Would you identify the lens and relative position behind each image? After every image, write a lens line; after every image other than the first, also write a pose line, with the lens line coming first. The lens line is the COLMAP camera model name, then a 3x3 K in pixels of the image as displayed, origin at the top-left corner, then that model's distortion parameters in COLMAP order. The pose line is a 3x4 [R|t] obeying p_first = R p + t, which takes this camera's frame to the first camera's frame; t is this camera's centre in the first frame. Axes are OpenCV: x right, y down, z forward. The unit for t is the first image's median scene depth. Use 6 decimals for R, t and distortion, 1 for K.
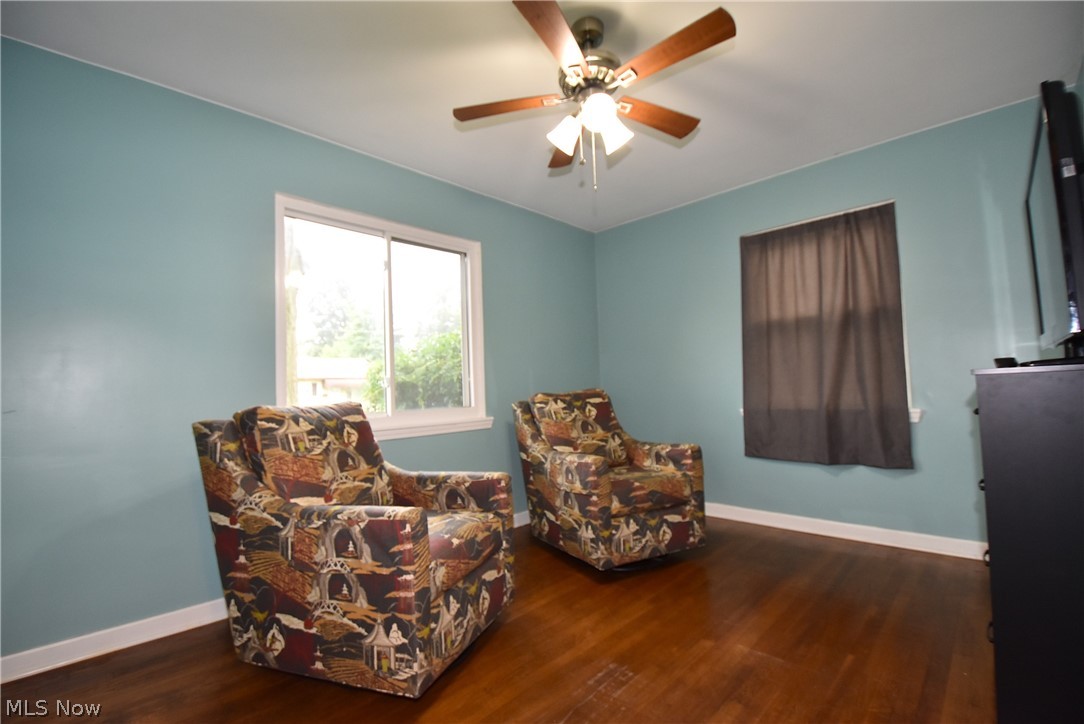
lens RADIAL K [[480.3, 0, 544.0], [0, 480.3, 363.7], [0, 0, 1]] dist [-0.003238, -0.000322]
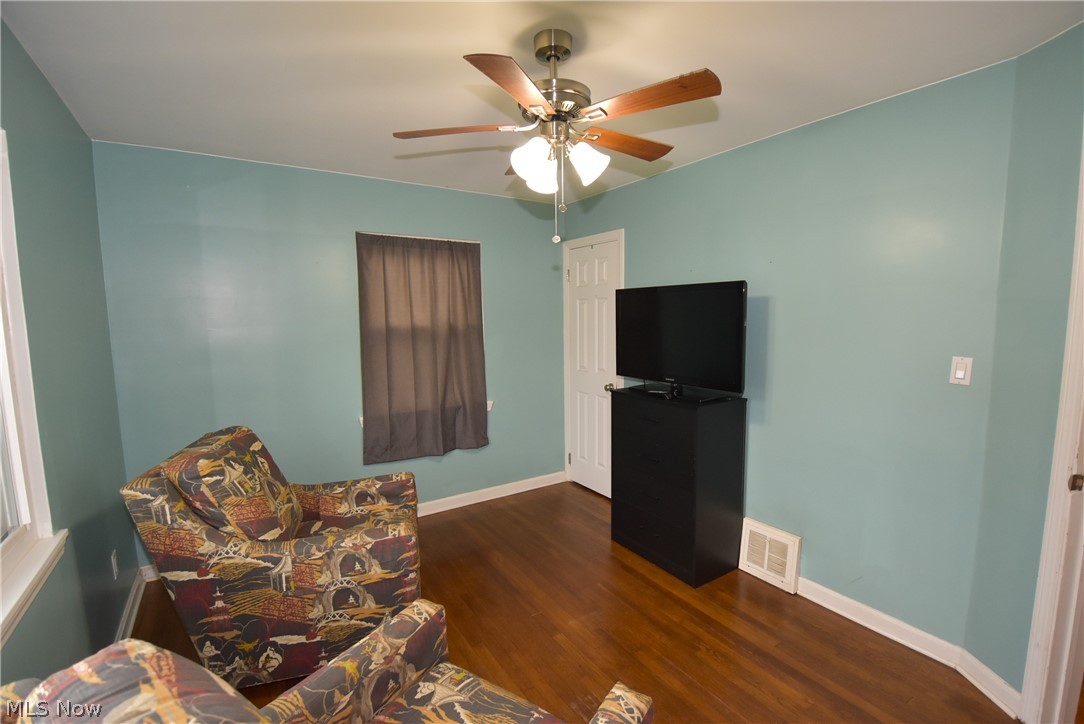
lens RADIAL K [[480.3, 0, 544.2], [0, 480.3, 364.7], [0, 0, 1]] dist [-0.003238, -0.000322]
pose [[0.217546, -0.071880, 0.973400, -0.501303], [-0.053079, 0.994938, 0.085333, -0.129051], [-0.974606, -0.070231, 0.212629, 0.516076]]
